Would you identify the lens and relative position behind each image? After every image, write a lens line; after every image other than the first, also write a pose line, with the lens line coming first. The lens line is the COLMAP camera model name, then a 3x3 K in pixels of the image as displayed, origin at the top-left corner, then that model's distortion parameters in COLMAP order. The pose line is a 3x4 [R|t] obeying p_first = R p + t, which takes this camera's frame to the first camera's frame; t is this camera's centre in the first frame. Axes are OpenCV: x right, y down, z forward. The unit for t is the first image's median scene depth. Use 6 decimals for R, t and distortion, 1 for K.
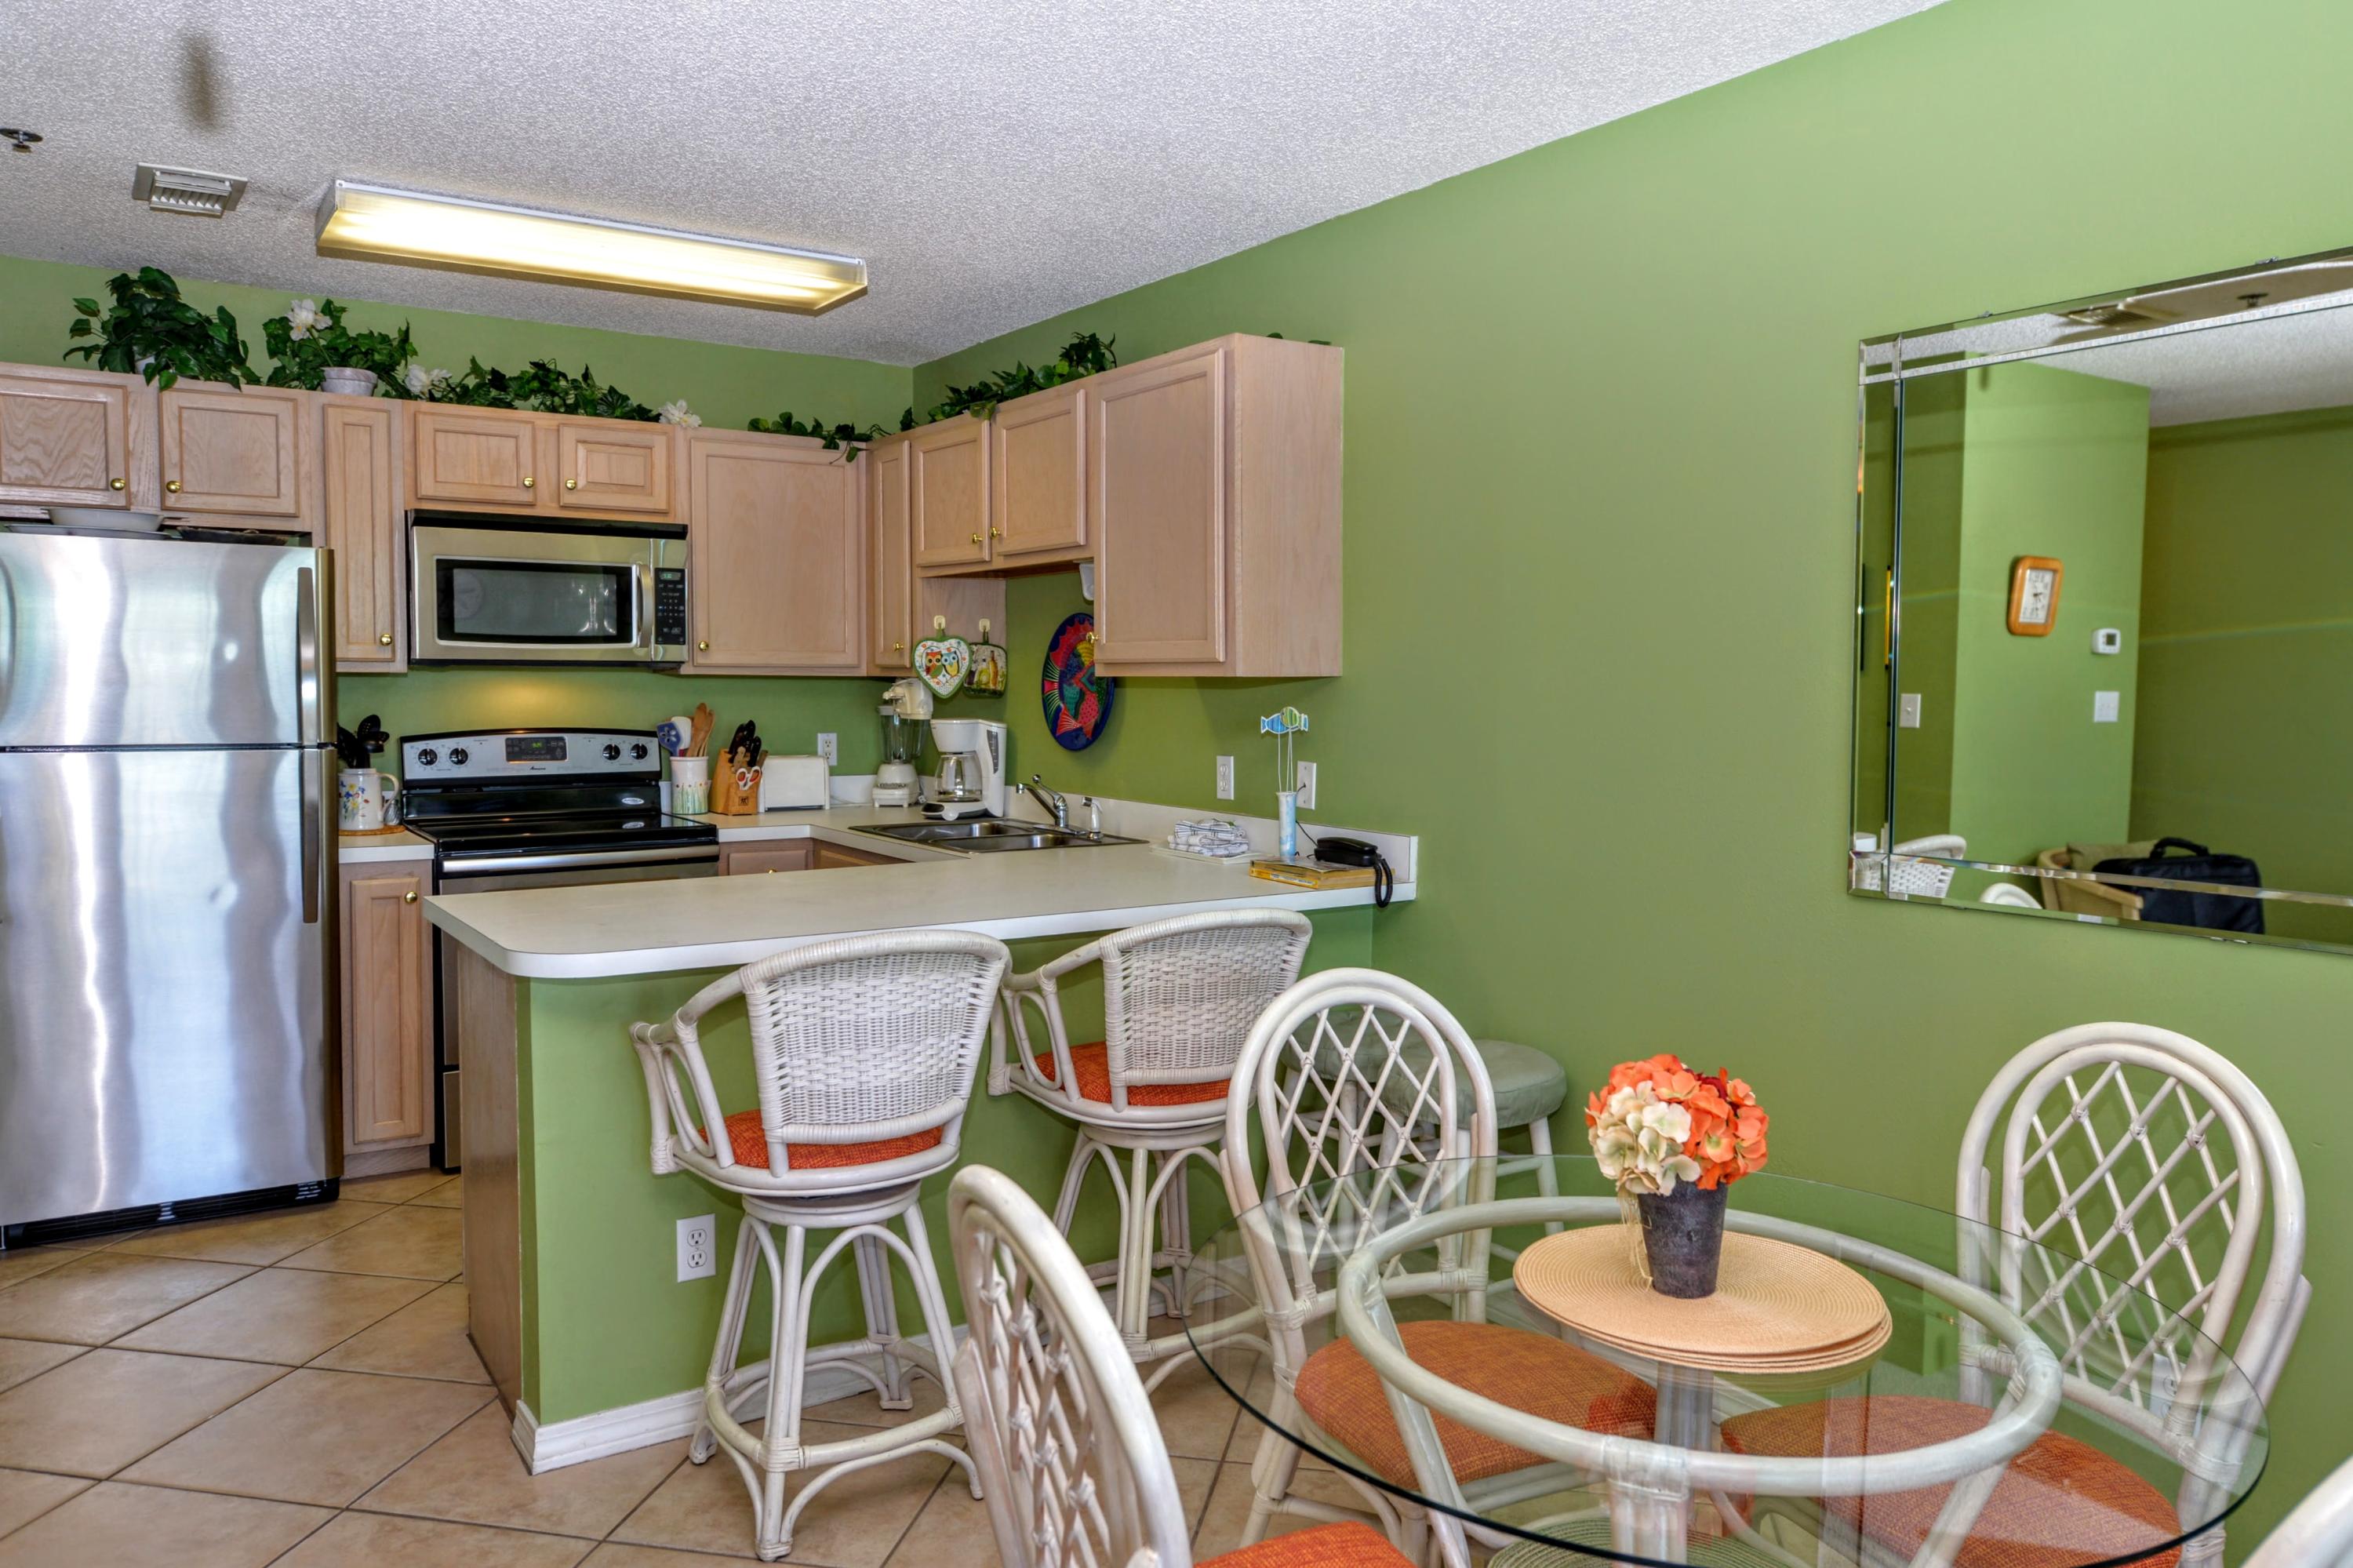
lens RADIAL K [[1729.2, 0, 1176.5], [0, 1729.2, 784.0], [0, 0, 1]] dist [0.027029, -0.000742]
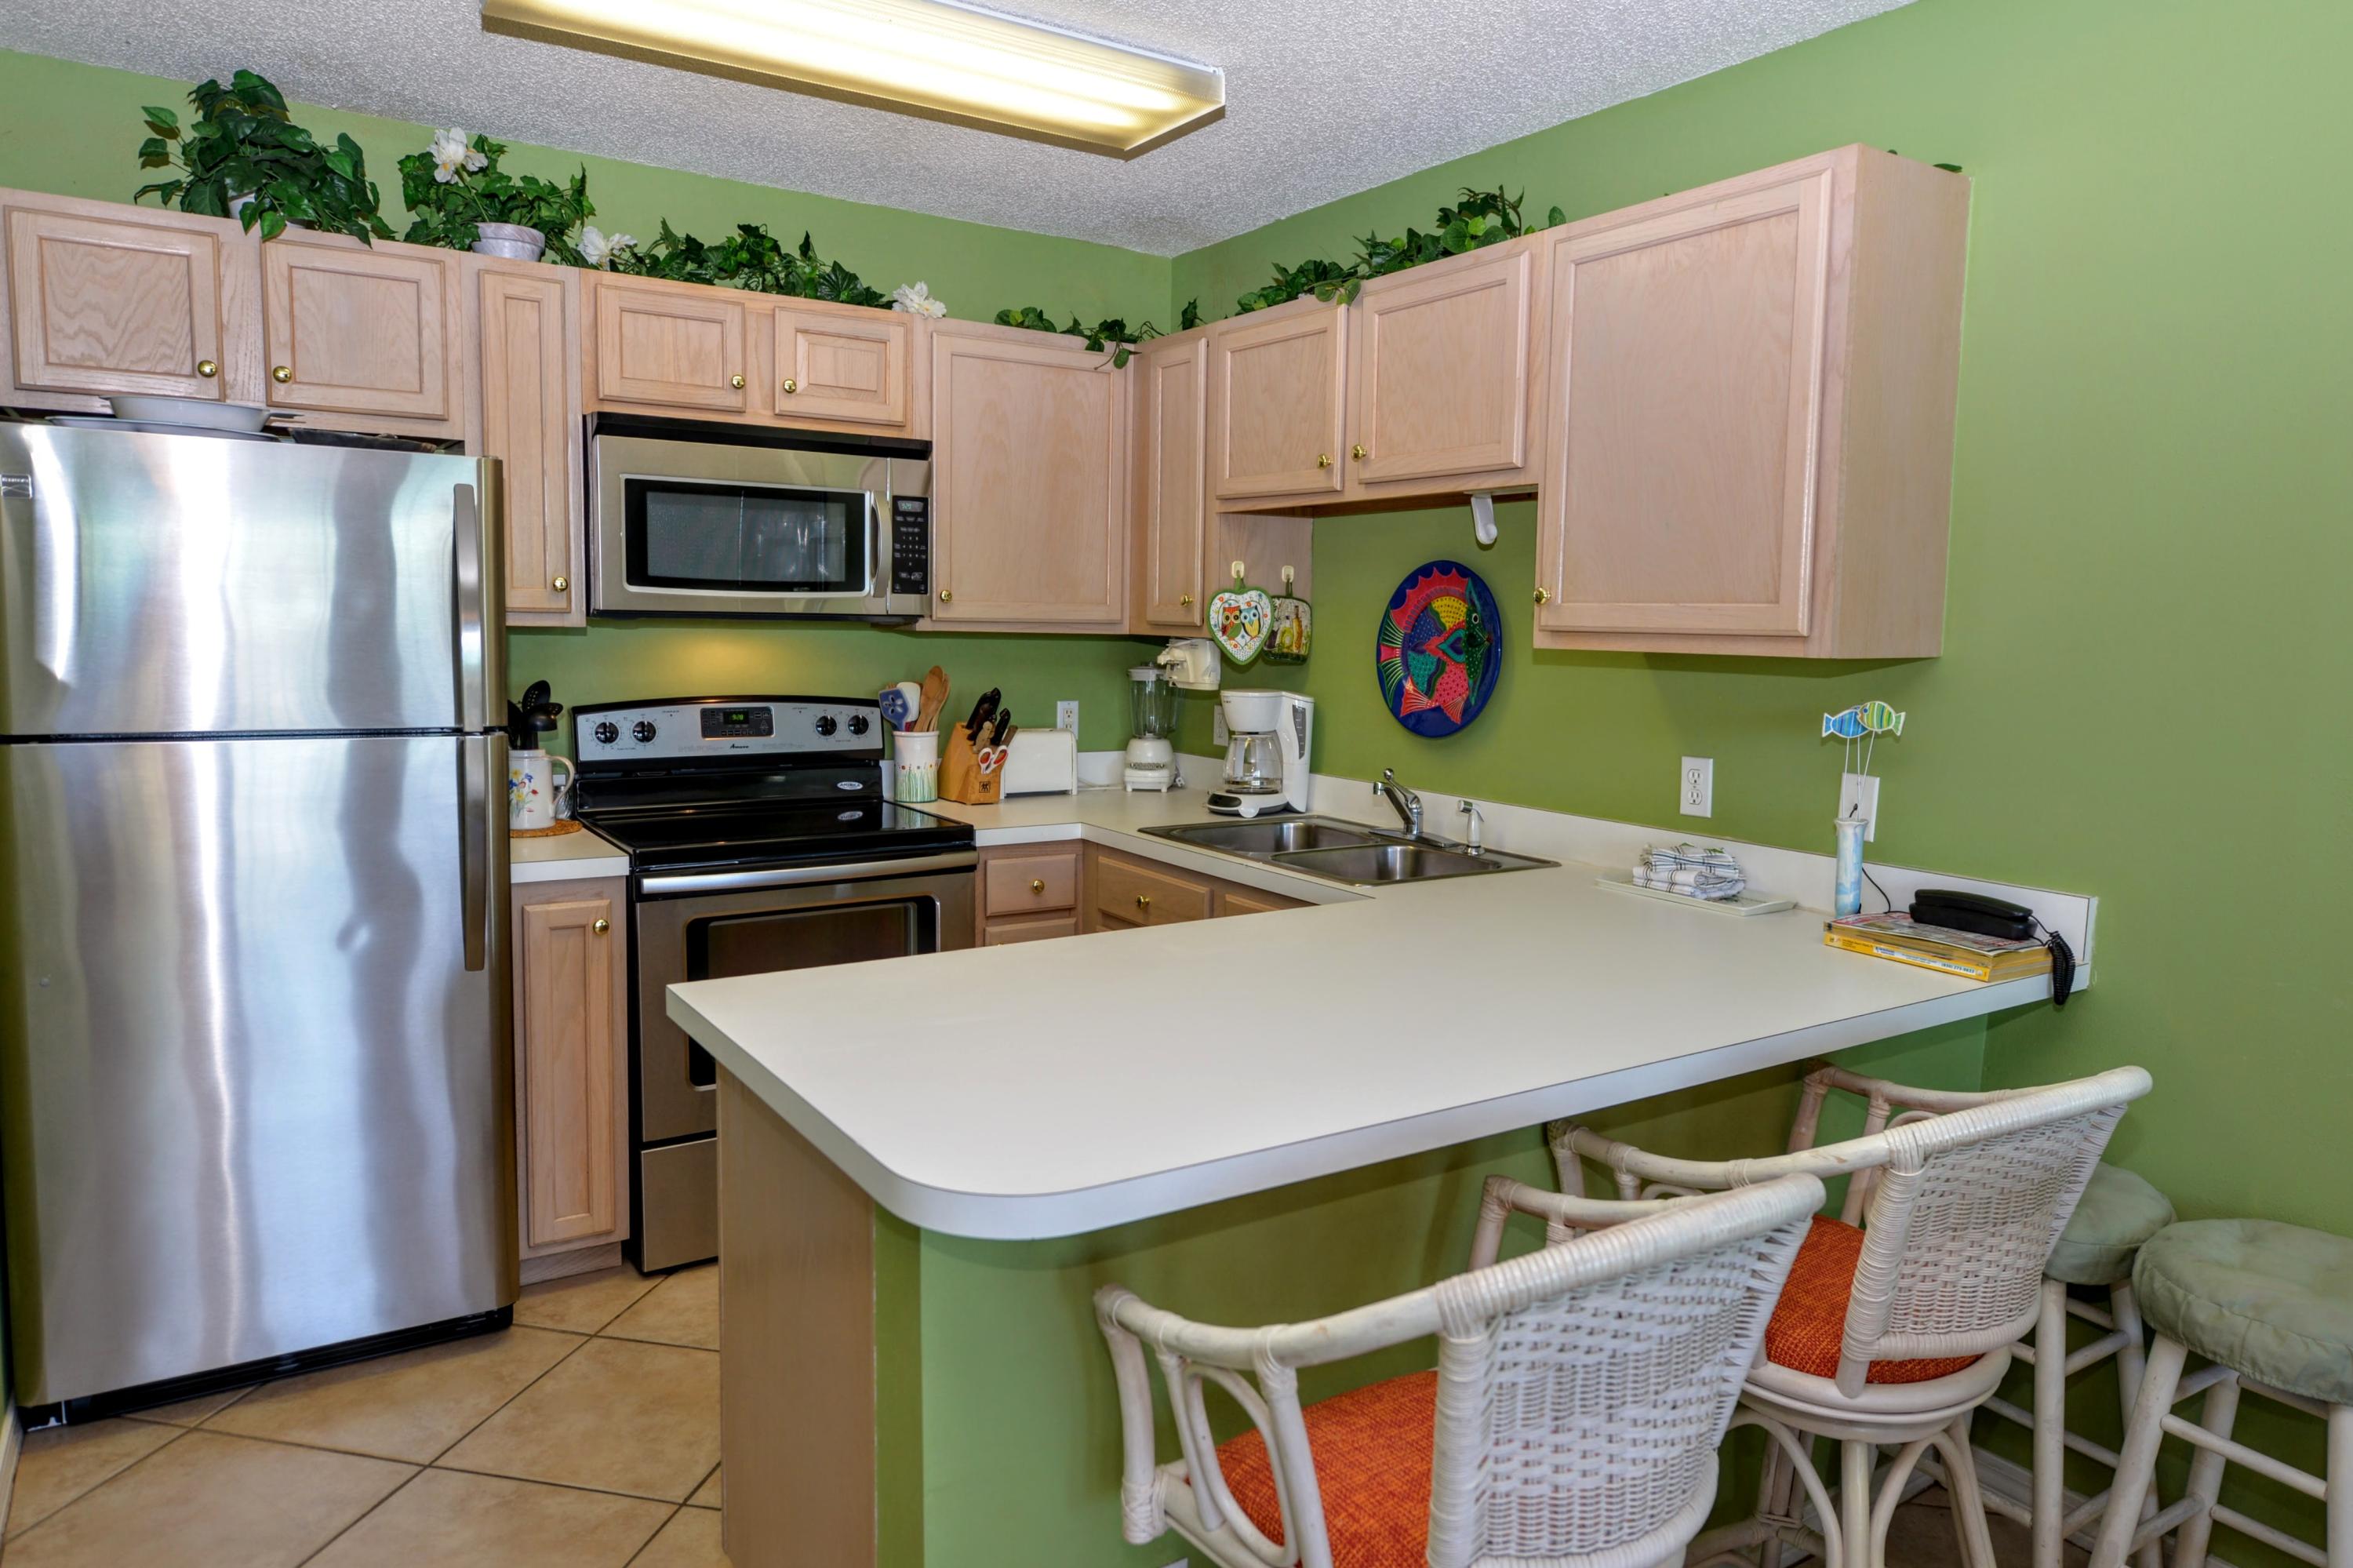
lens RADIAL K [[1529.2, 0, 1176.5], [0, 1529.2, 784.0], [0, 0, 1]] dist [0.008217, 0.004421]
pose [[0.999905, 0.013741, 0.001076, -0.178937], [-0.013777, 0.998761, 0.047819, -0.030341], [-0.000418, -0.047830, 0.998855, 0.315022]]
